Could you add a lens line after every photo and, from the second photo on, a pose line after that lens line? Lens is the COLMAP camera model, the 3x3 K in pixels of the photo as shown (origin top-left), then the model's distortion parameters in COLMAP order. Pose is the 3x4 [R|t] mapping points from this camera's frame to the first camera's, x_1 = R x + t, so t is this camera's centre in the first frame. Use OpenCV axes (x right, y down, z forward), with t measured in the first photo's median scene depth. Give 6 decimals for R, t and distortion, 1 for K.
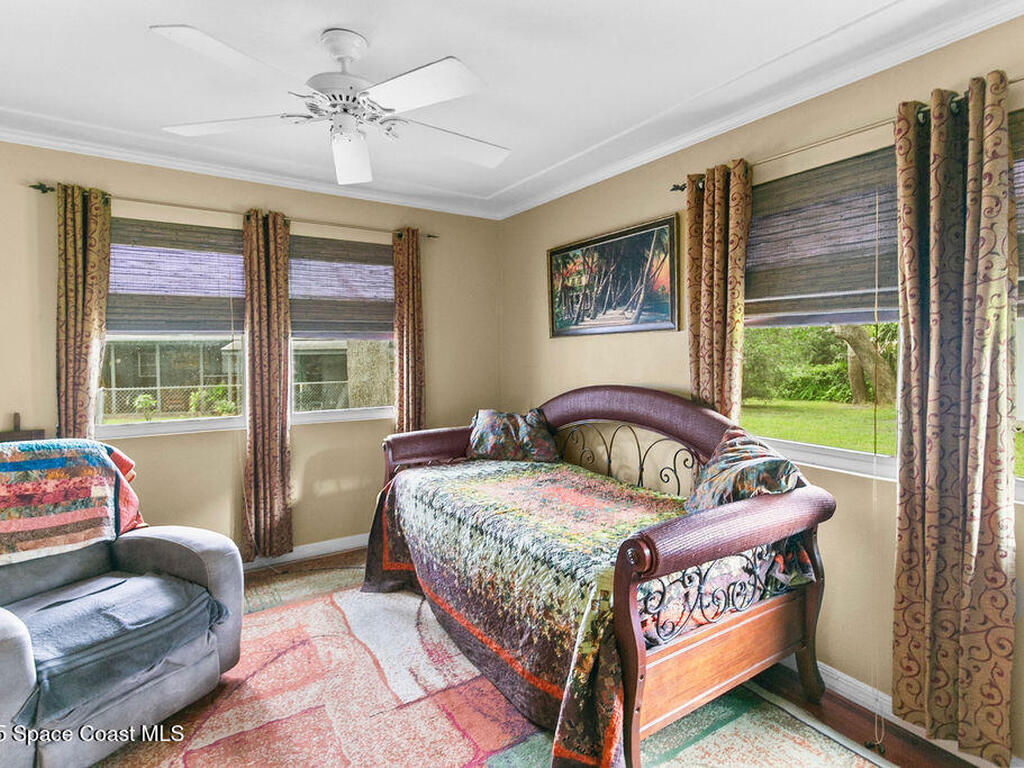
lens RADIAL K [[539.0, 0, 538.6], [0, 539.0, 361.1], [0, 0, 1]] dist [0.016674, -0.003081]
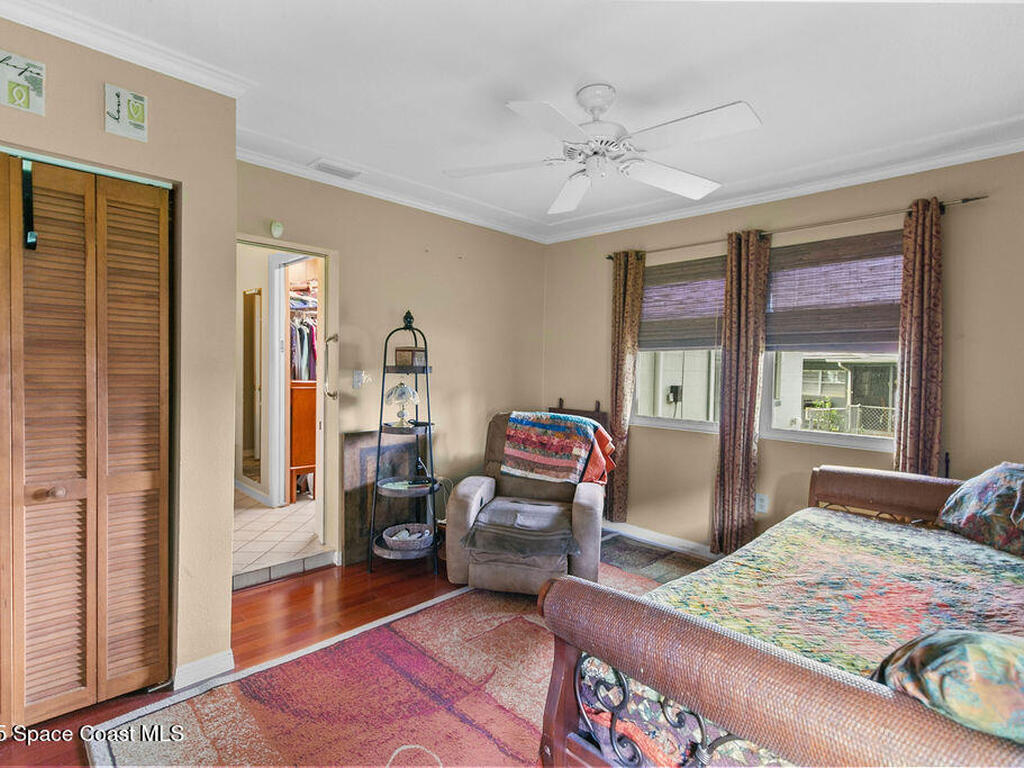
lens RADIAL K [[539.0, 0, 512.7], [0, 539.0, 383.8], [0, 0, 1]] dist [0.016674, -0.003081]
pose [[0.174749, 0.037731, -0.983890, 0.475377], [-0.039675, 0.998724, 0.031253, 0.004175], [0.983813, 0.033574, 0.176023, 0.385975]]
